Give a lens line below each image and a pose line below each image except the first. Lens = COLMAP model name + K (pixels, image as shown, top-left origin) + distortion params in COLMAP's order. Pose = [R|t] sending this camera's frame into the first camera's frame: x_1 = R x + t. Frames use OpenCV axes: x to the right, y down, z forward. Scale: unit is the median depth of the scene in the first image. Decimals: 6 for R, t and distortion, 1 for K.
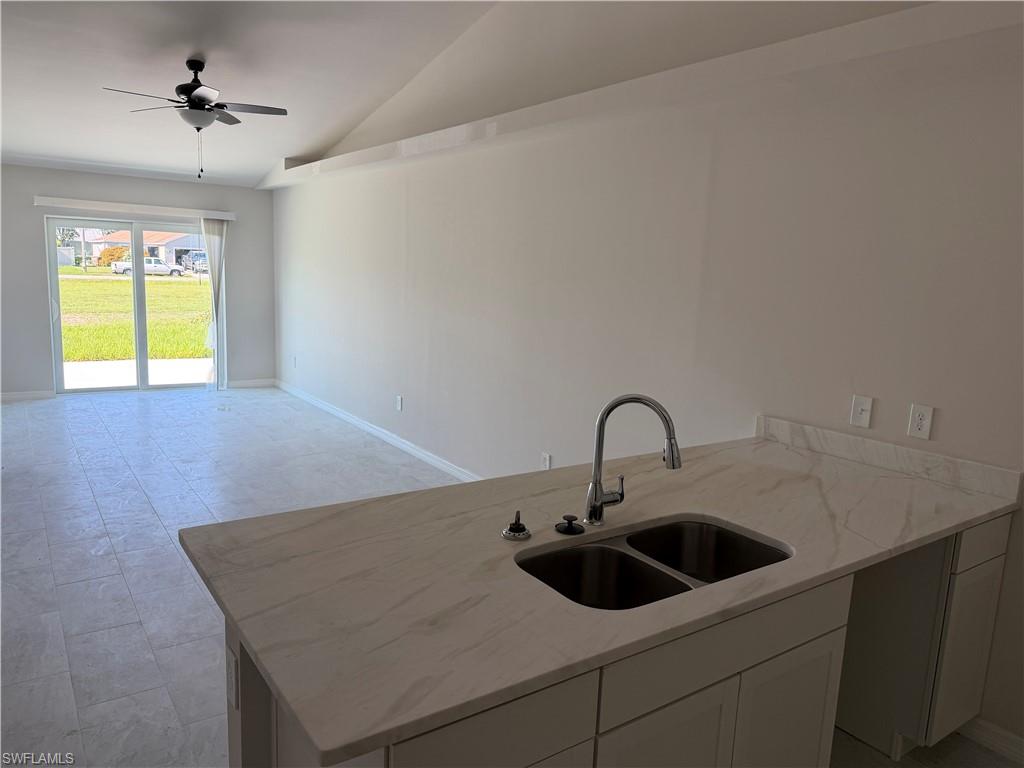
lens RADIAL K [[717.6, 0, 515.3], [0, 717.6, 388.4], [0, 0, 1]] dist [0.016658, -0.030146]
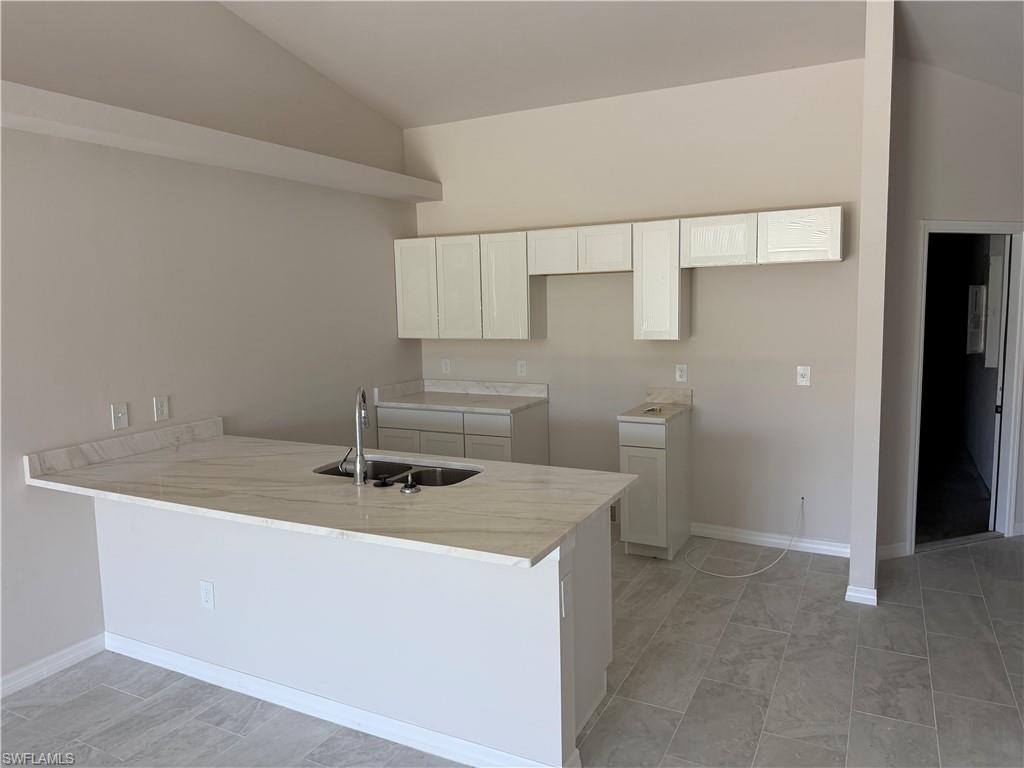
lens RADIAL K [[717.6, 0, 516.9], [0, 717.6, 388.4], [0, 0, 1]] dist [0.016658, -0.030146]
pose [[-0.466527, -0.149255, 0.871823, -0.499133], [0.145200, 0.959365, 0.241941, -0.118104], [-0.872507, 0.239460, -0.425898, 0.514168]]
